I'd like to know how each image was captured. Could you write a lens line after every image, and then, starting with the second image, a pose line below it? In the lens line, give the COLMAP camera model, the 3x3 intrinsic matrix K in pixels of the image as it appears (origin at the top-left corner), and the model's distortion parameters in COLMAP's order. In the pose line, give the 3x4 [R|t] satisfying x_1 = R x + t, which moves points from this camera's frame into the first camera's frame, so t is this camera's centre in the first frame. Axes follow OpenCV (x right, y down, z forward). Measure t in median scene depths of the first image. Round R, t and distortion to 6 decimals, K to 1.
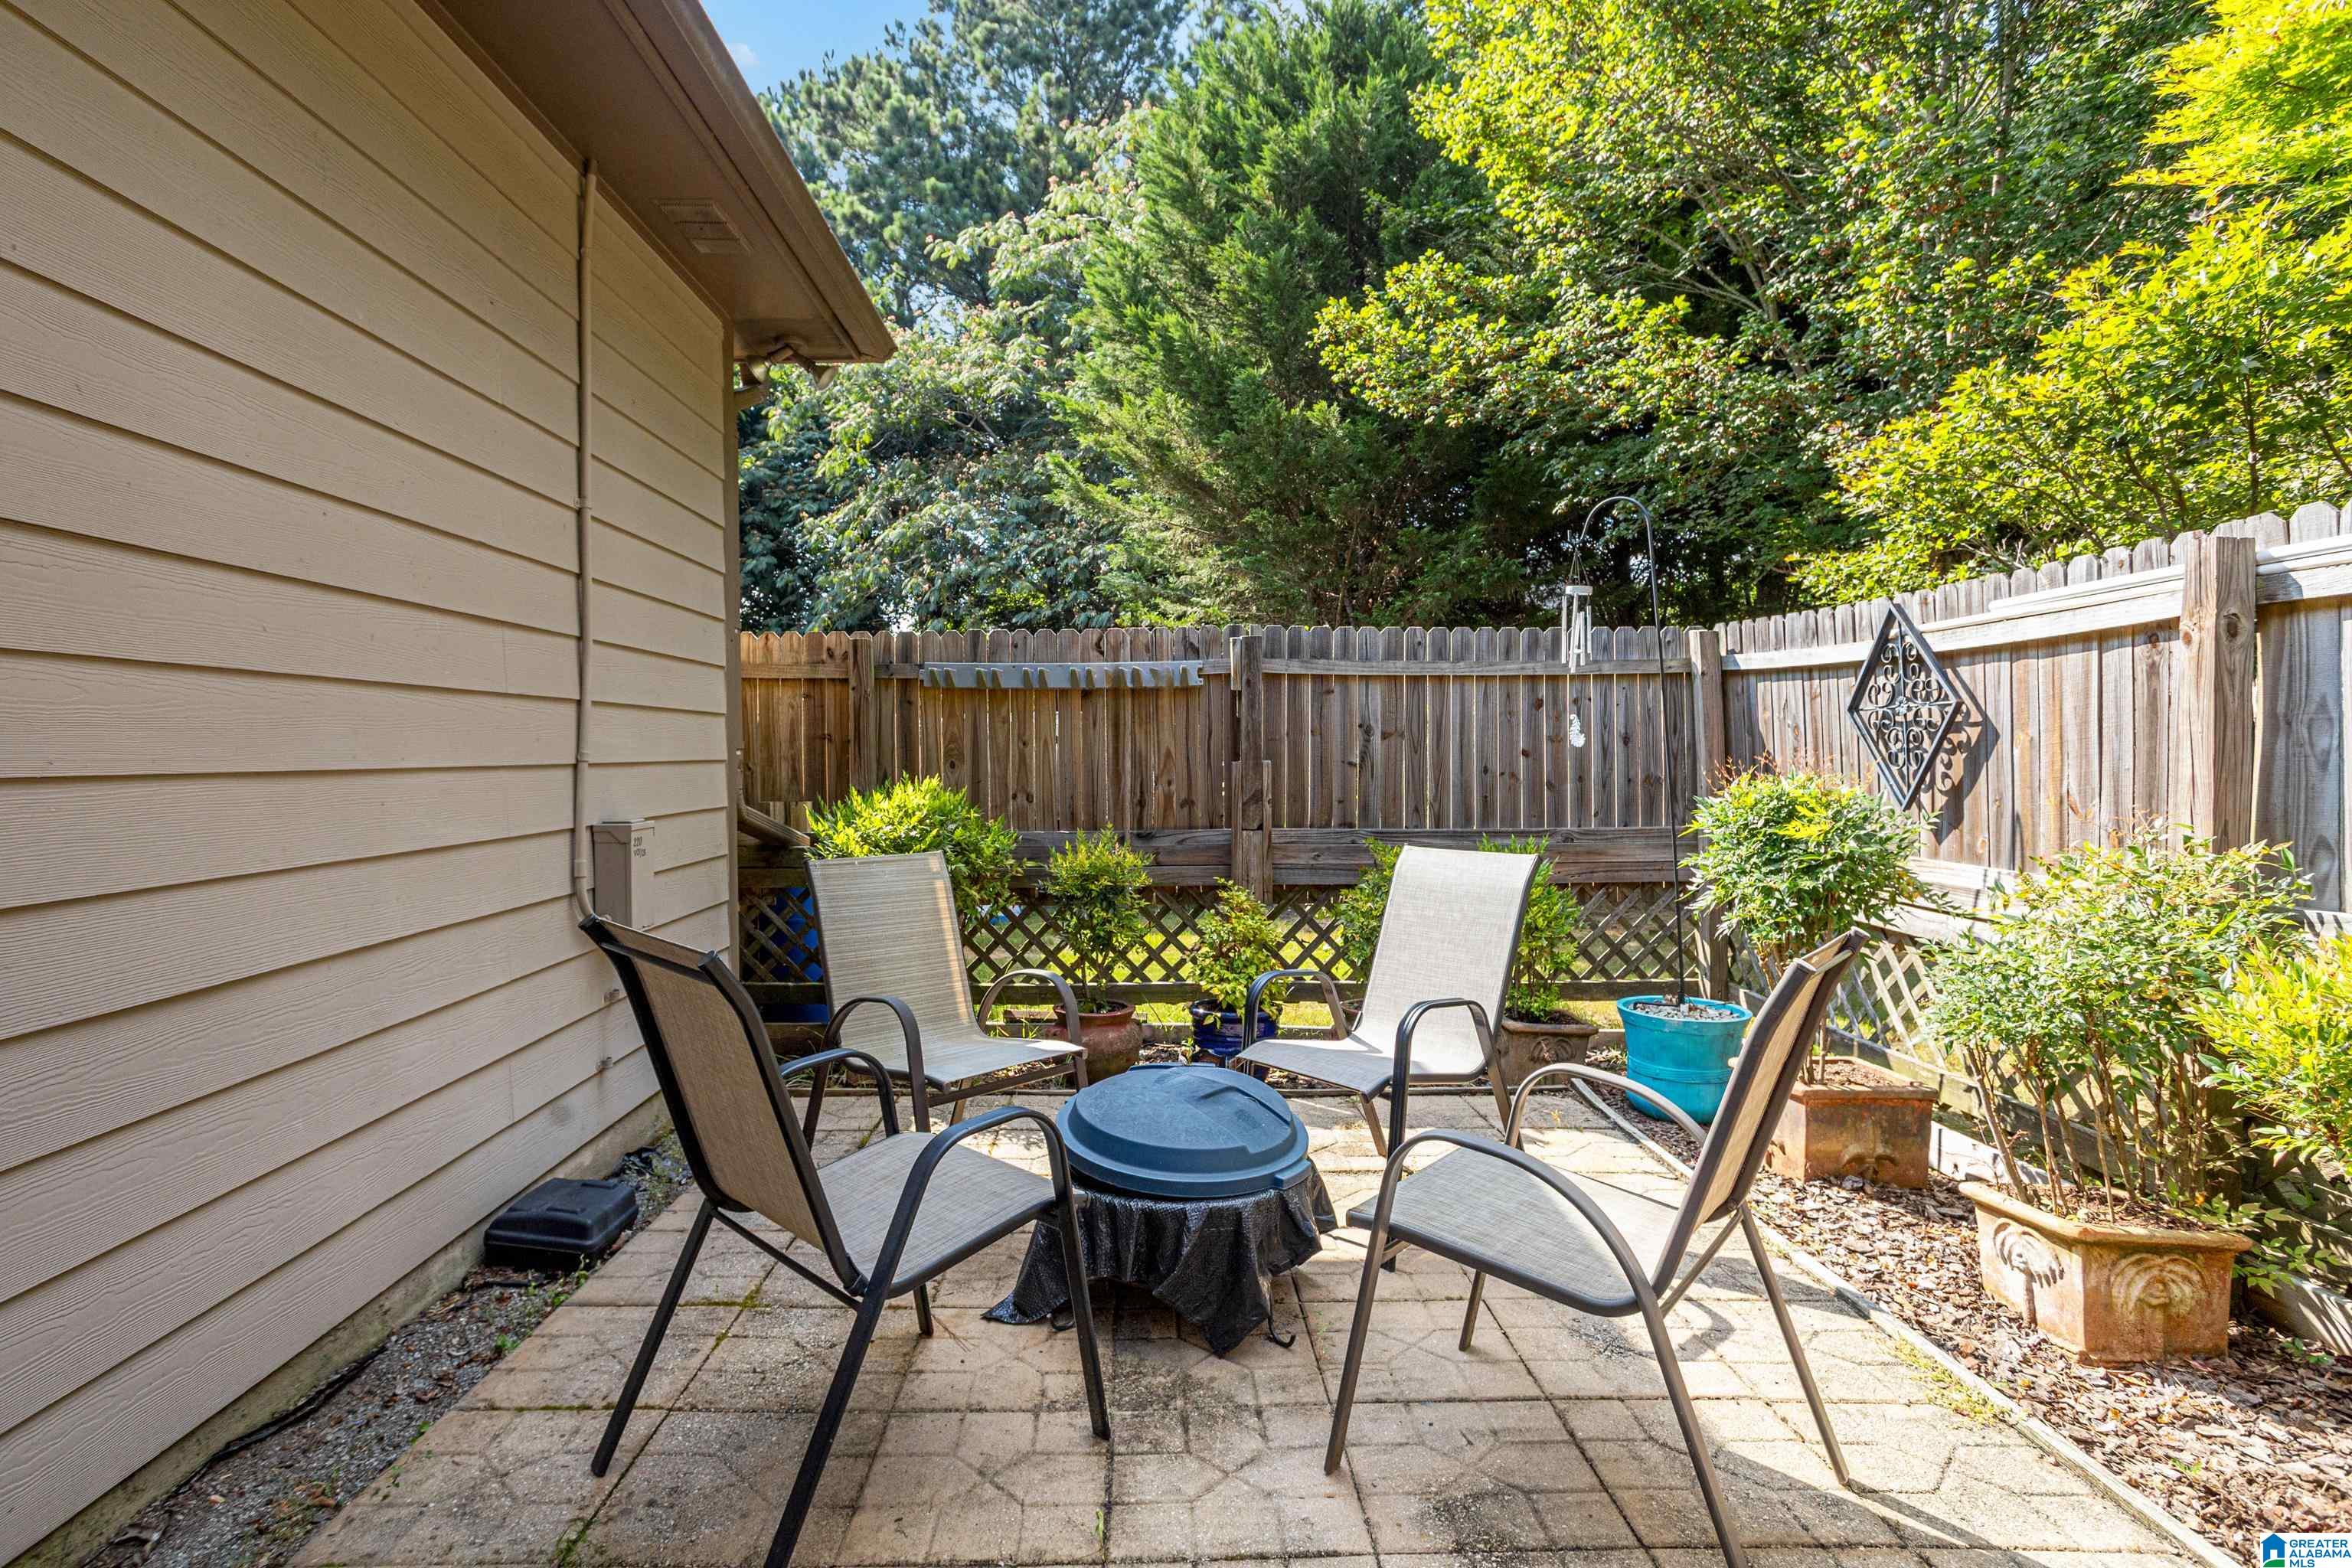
lens RADIAL K [[1145.9, 0, 1170.9], [0, 1145.9, 767.2], [0, 0, 1]] dist [-0.015887, 0.004439]
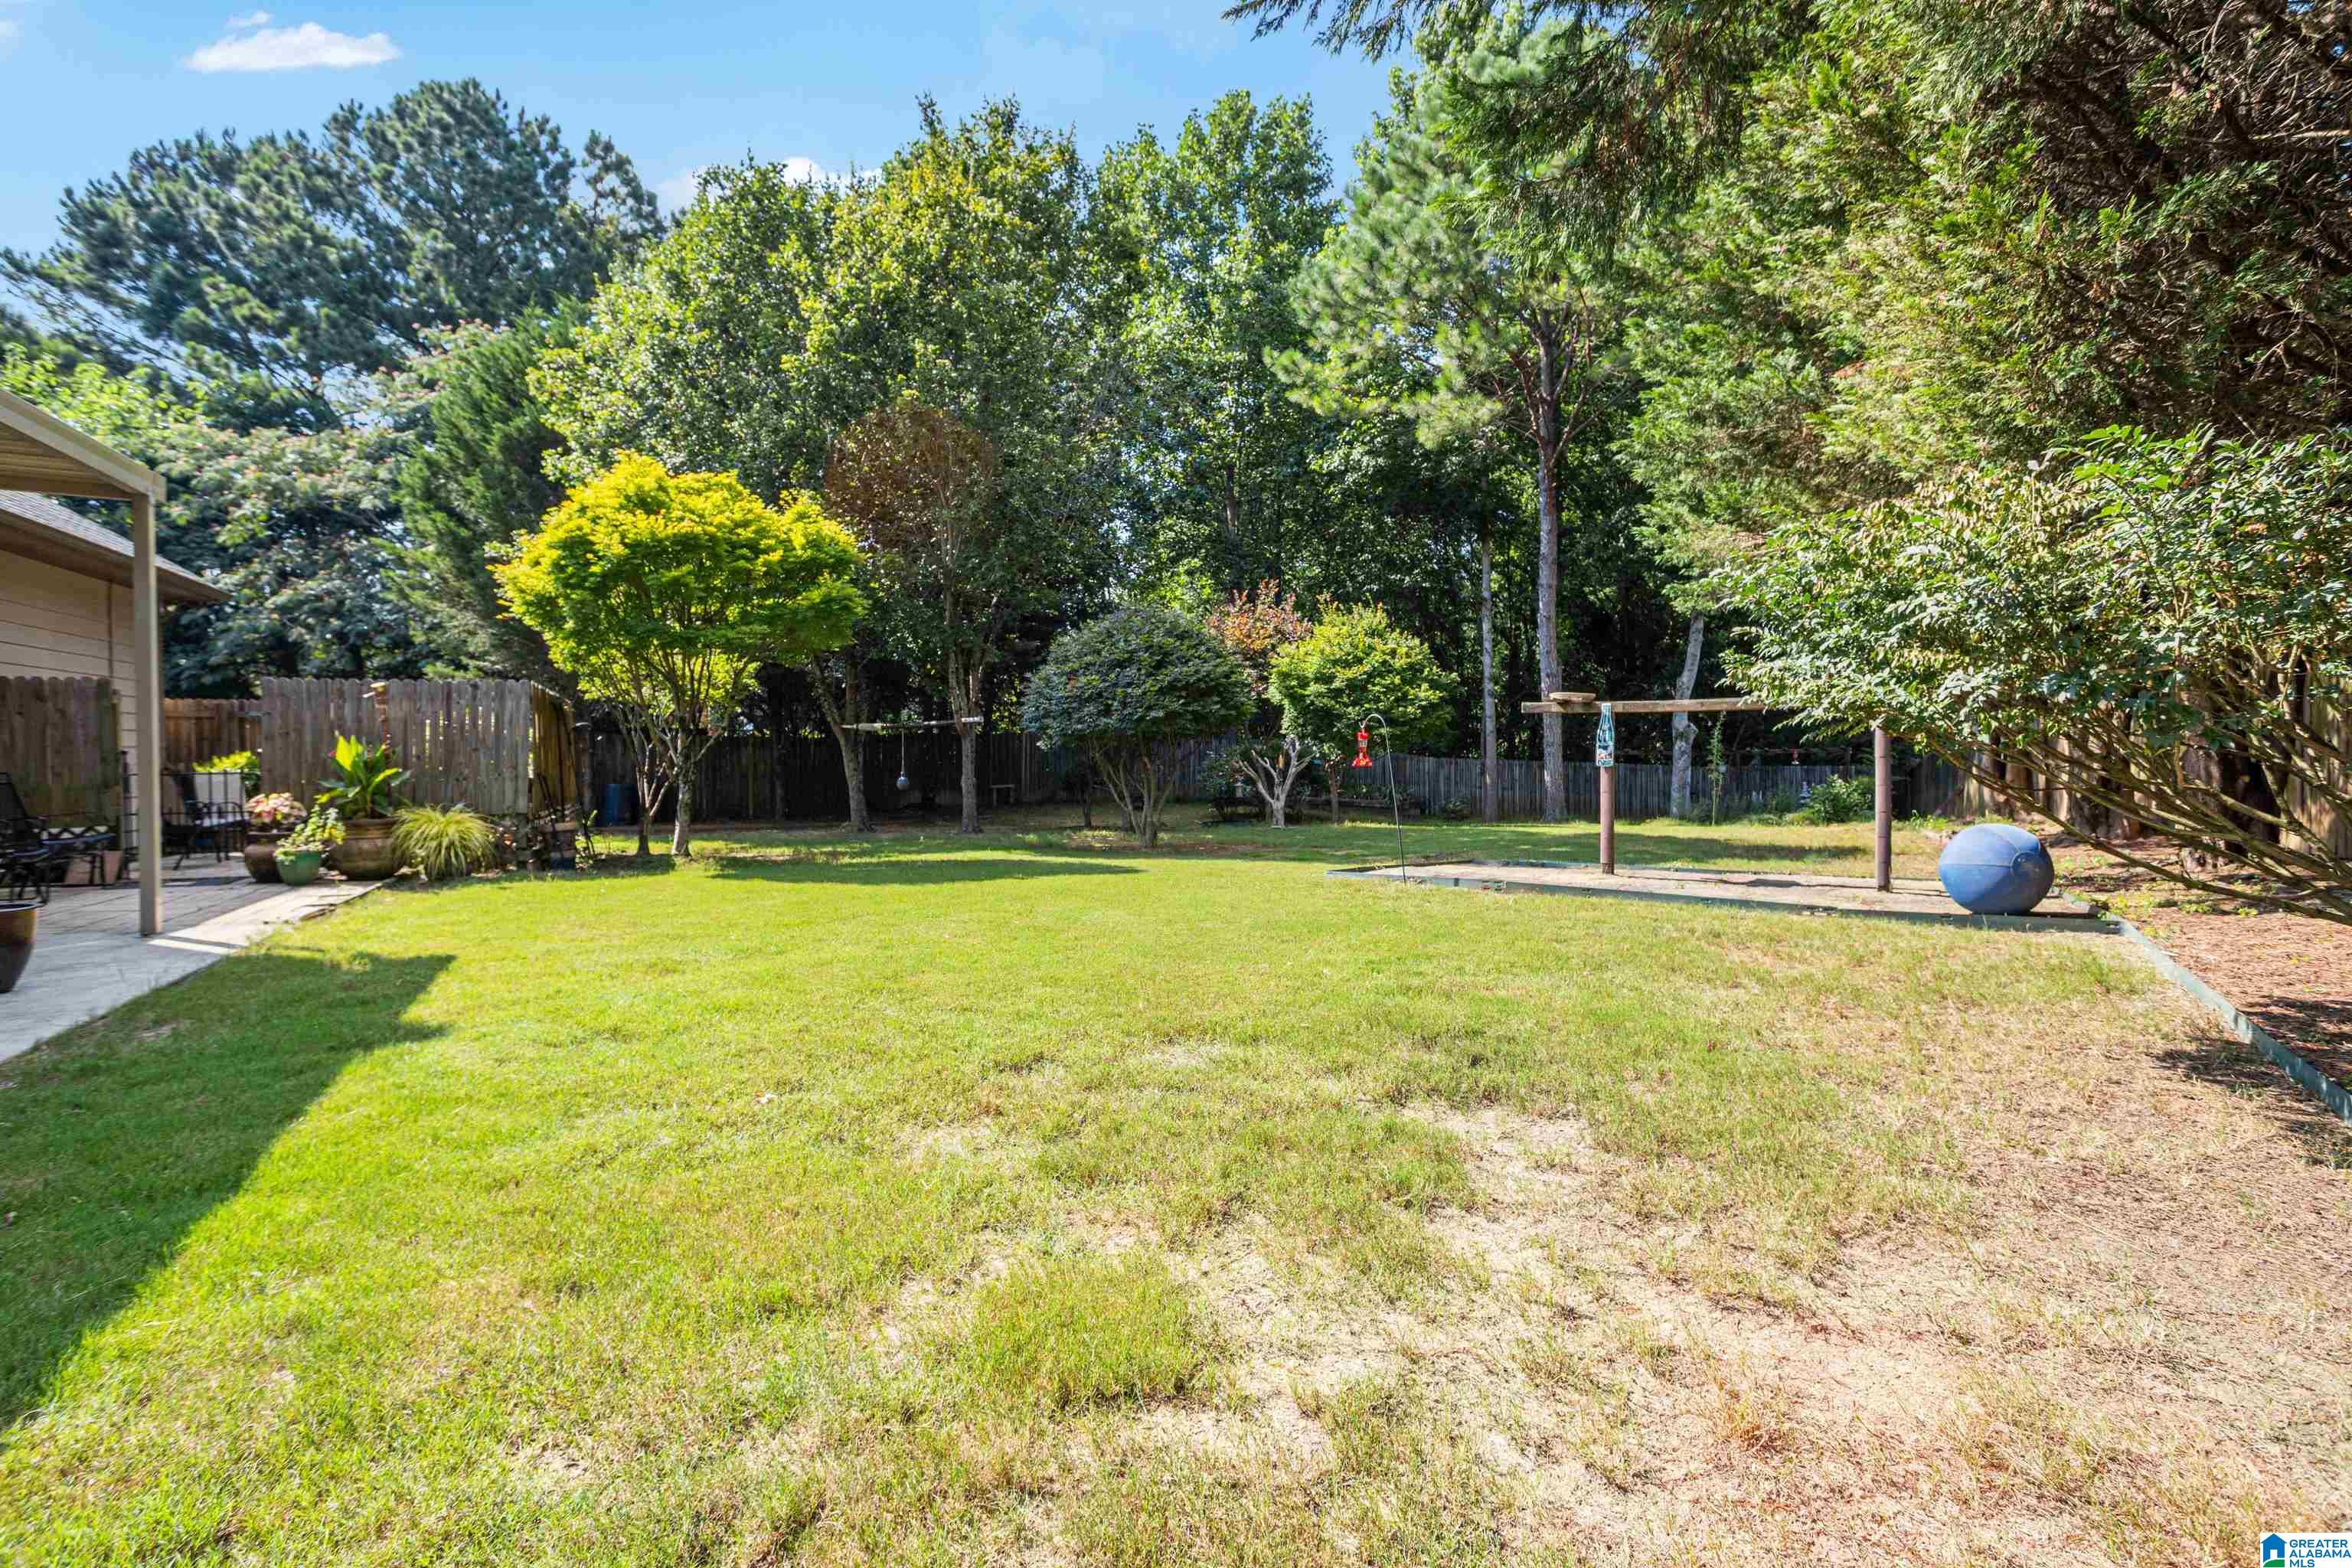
lens RADIAL K [[1145.9, 0, 1182.8], [0, 1145.9, 788.4], [0, 0, 1]] dist [-0.015887, 0.004439]
pose [[0.925157, -0.011110, 0.379423, 0.250284], [0.005978, 0.999874, 0.014701, 0.020927], [-0.379538, -0.011333, 0.925107, -0.722500]]
